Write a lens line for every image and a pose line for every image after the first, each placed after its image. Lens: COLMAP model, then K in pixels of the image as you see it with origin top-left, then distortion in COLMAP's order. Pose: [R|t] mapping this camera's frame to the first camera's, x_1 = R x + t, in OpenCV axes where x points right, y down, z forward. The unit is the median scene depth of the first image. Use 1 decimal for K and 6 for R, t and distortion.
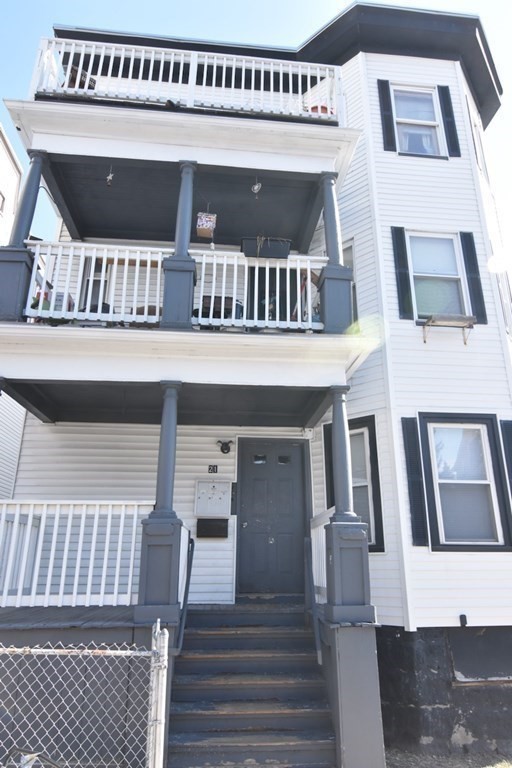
lens RADIAL K [[501.1, 0, 259.2], [0, 501.1, 384.3], [0, 0, 1]] dist [0.007907, -0.021843]
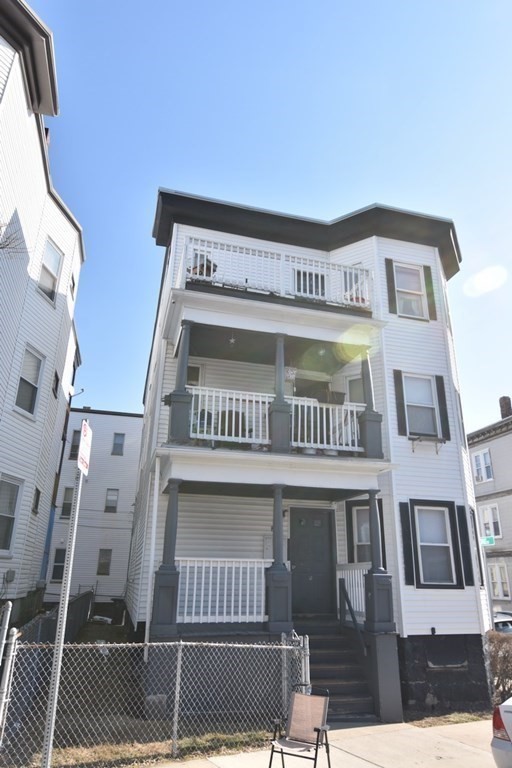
lens RADIAL K [[501.1, 0, 256.7], [0, 501.1, 384.3], [0, 0, 1]] dist [0.007907, -0.021843]
pose [[0.986972, 0.072084, 0.143841, -0.422842], [-0.069454, 0.997315, -0.023230, -0.240432], [-0.145129, 0.012937, 0.989328, -0.516517]]
